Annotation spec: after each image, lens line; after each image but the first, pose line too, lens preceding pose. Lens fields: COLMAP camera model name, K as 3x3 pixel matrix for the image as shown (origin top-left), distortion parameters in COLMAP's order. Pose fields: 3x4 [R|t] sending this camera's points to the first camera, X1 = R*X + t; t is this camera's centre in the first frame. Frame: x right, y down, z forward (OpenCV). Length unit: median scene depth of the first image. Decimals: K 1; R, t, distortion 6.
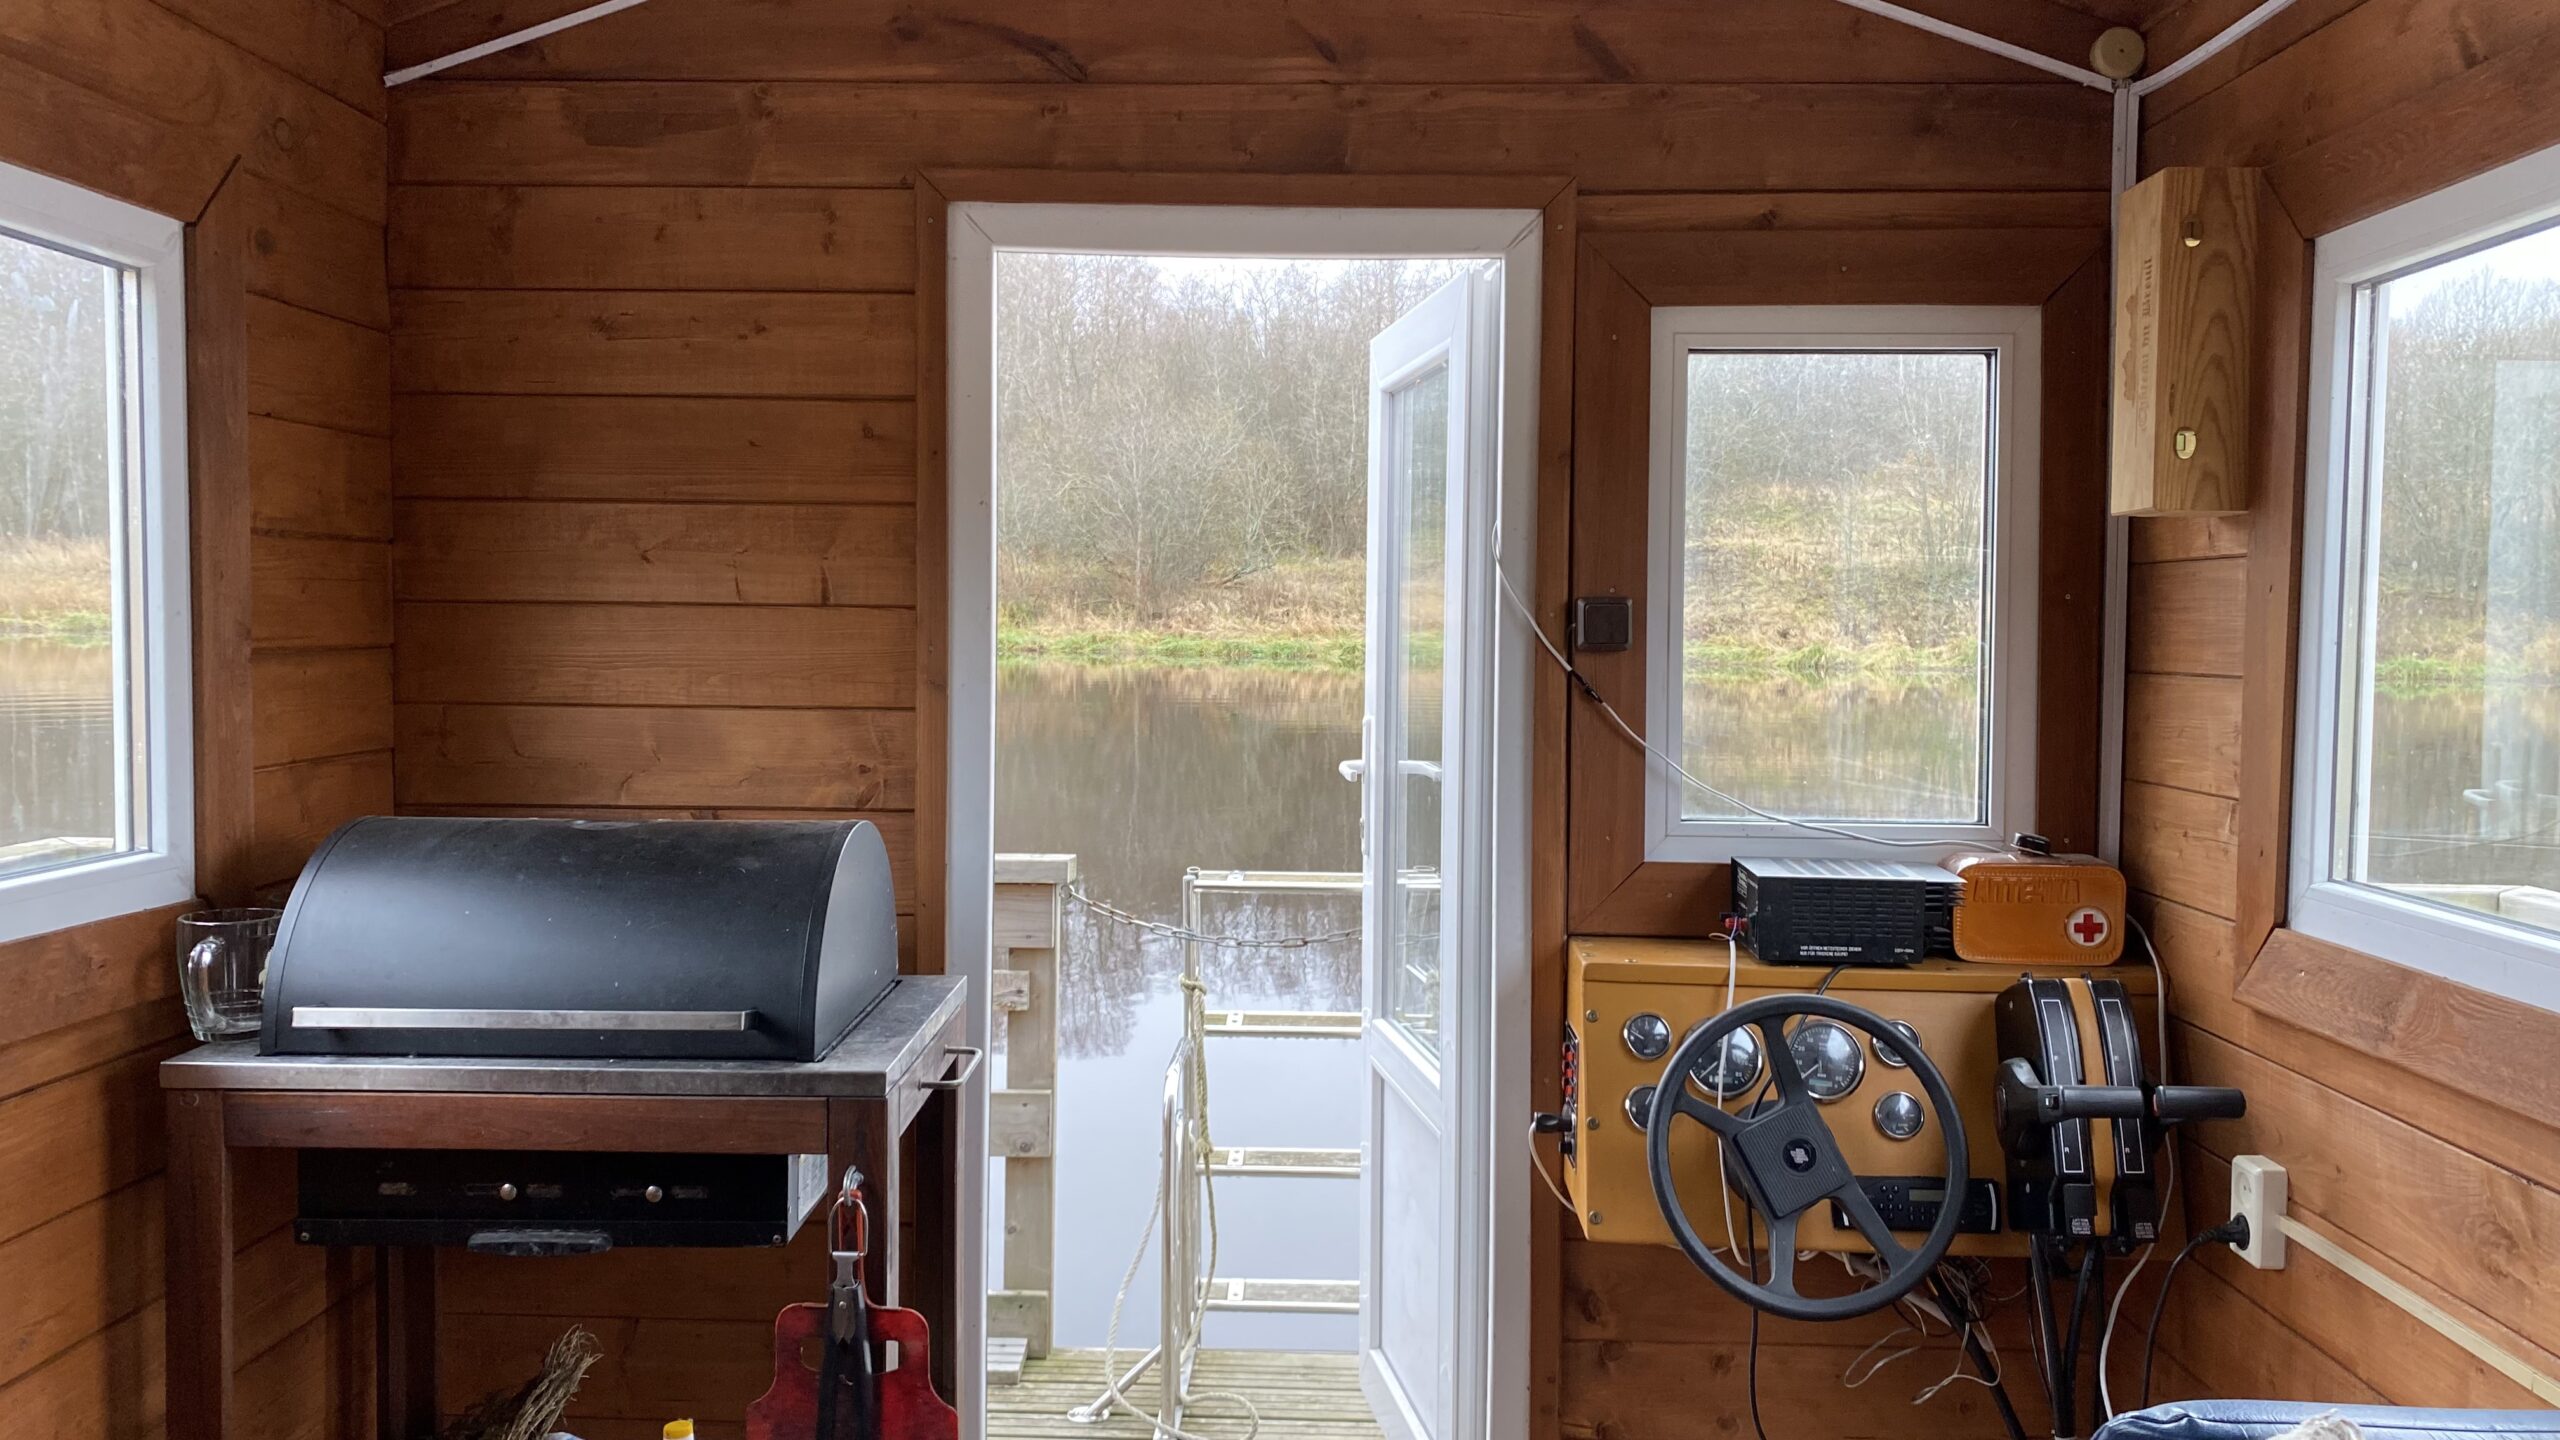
lens RADIAL K [[1829.4, 0, 1280.0], [0, 1829.4, 720.0], [0, 0, 1]] dist [-0.001690, -0.000889]
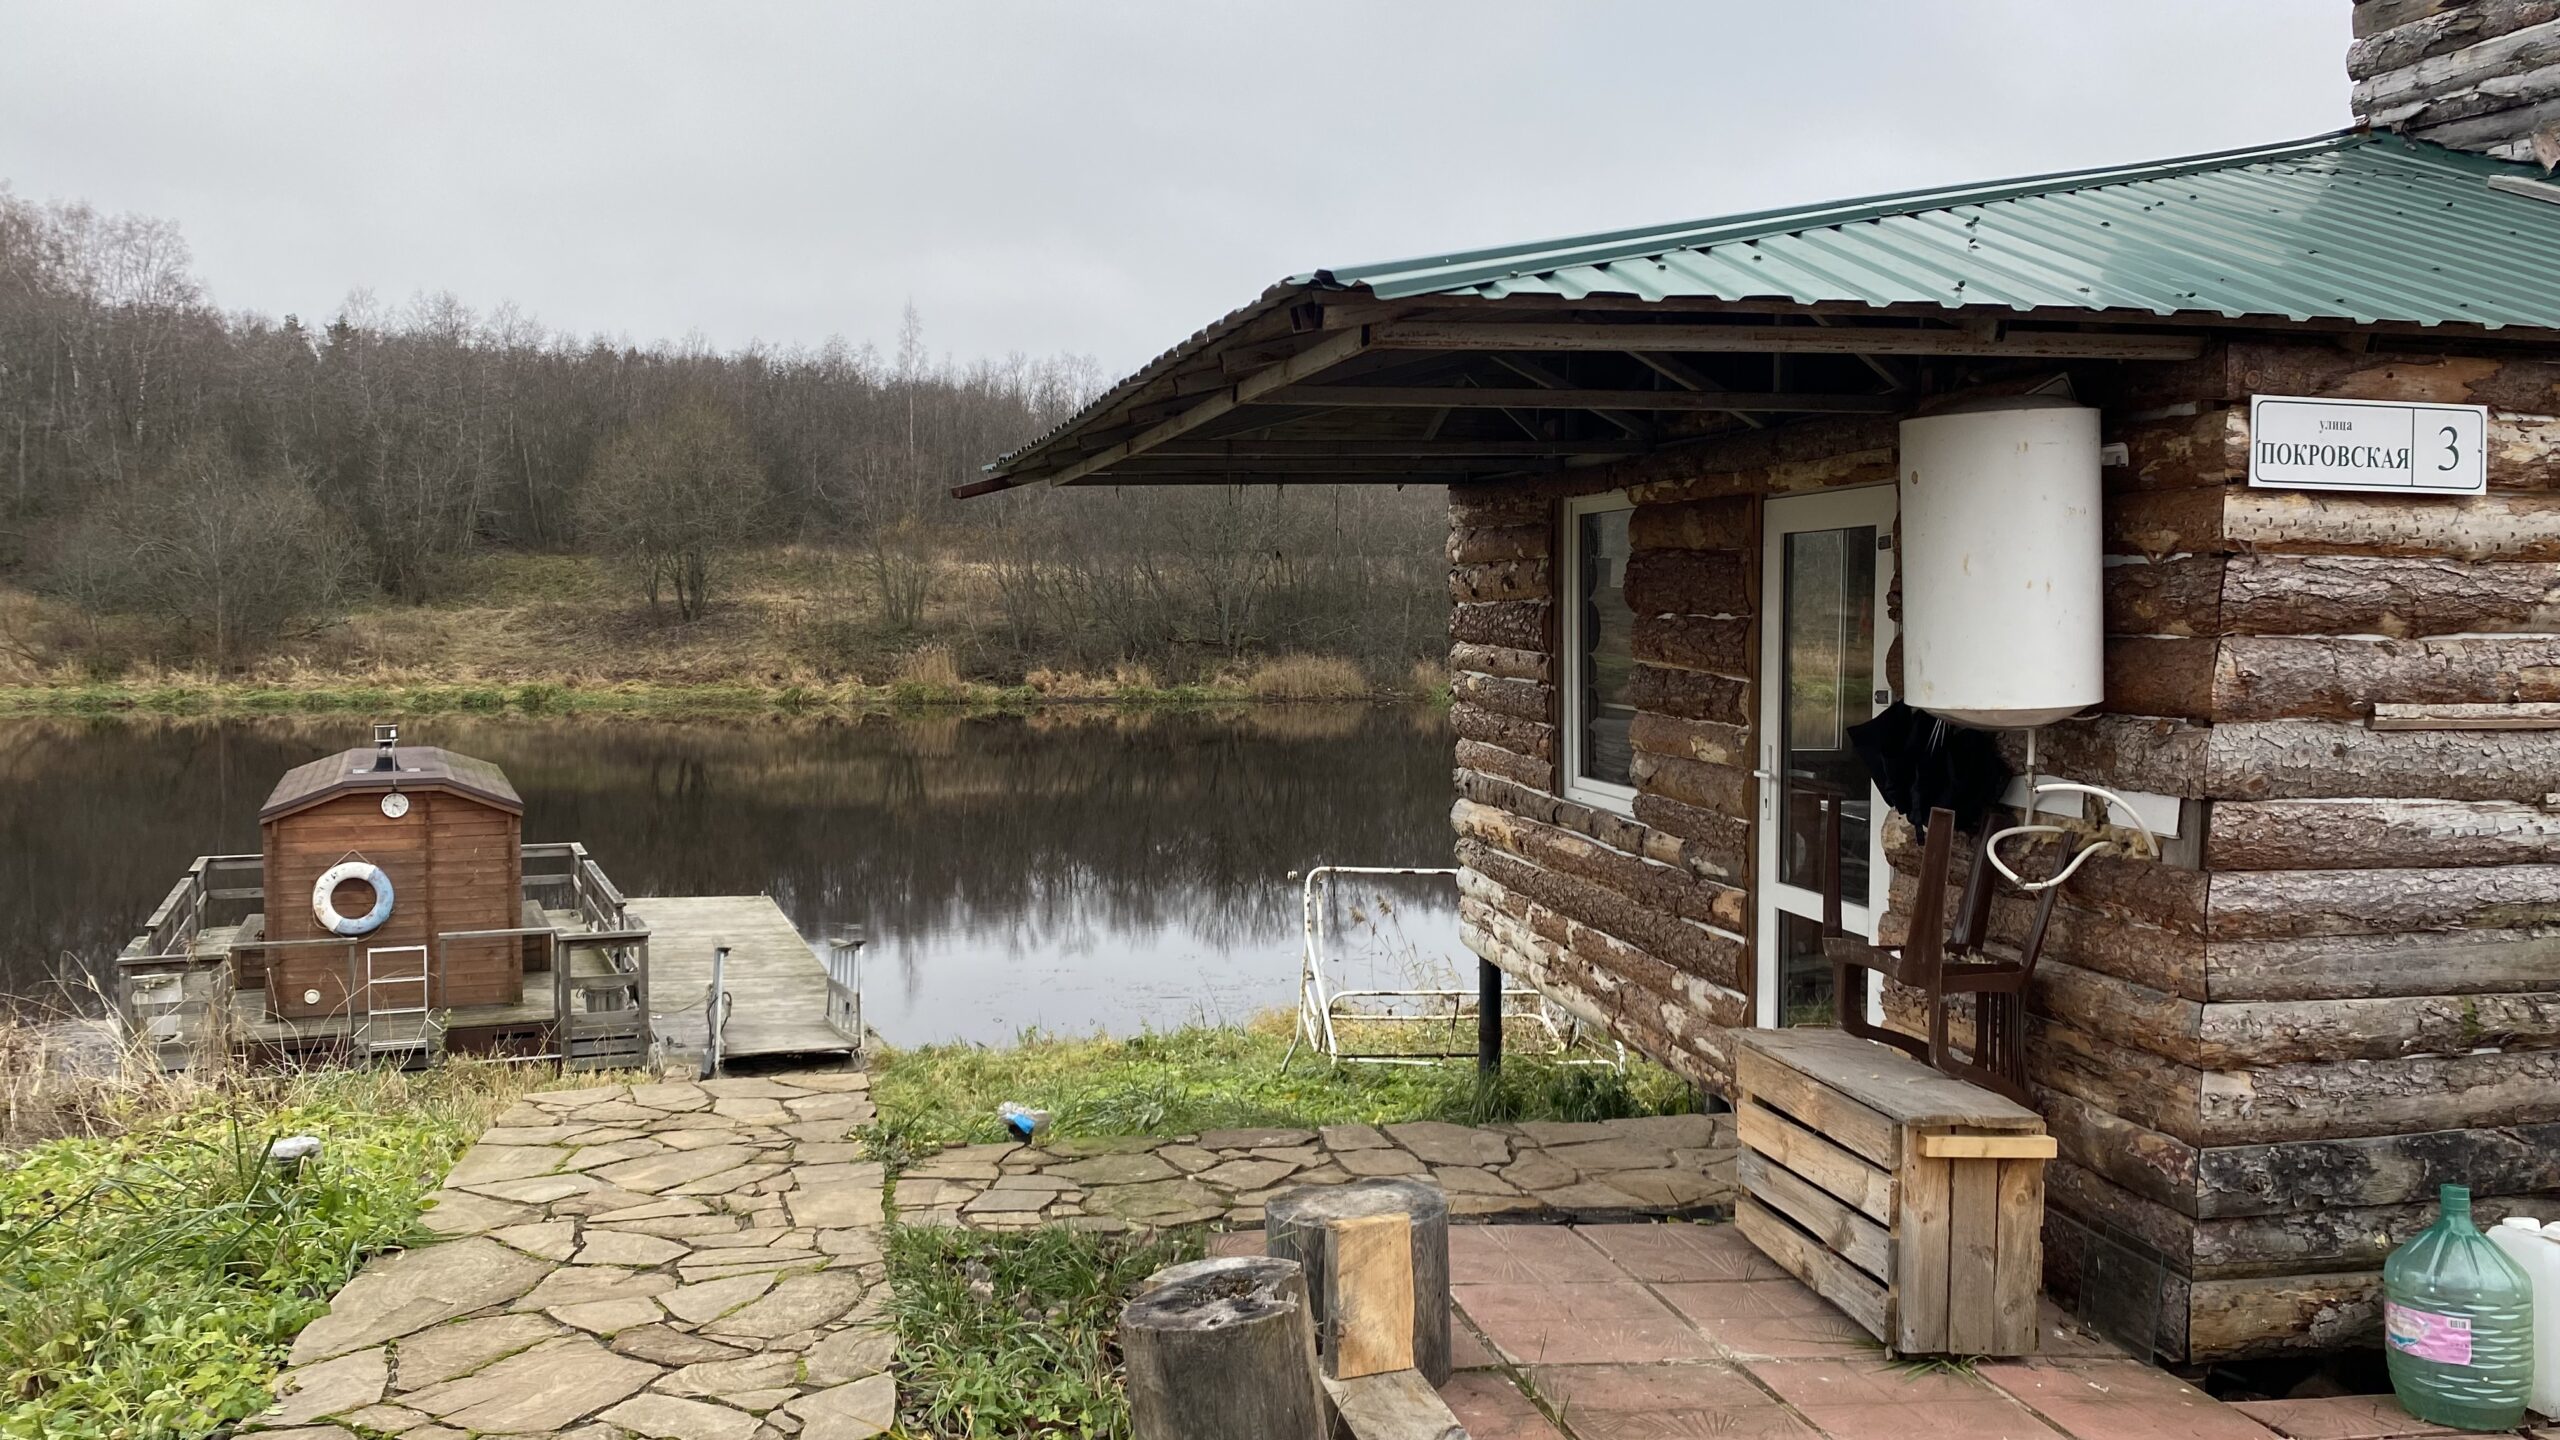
lens RADIAL K [[1829.4, 0, 1280.0], [0, 1829.4, 720.0], [0, 0, 1]] dist [-0.001690, -0.000889]
pose [[0.891050, -0.033487, 0.452668, -0.005145], [0.028891, 0.999437, 0.017065, -0.026430], [-0.452985, -0.002128, 0.891516, -0.356371]]
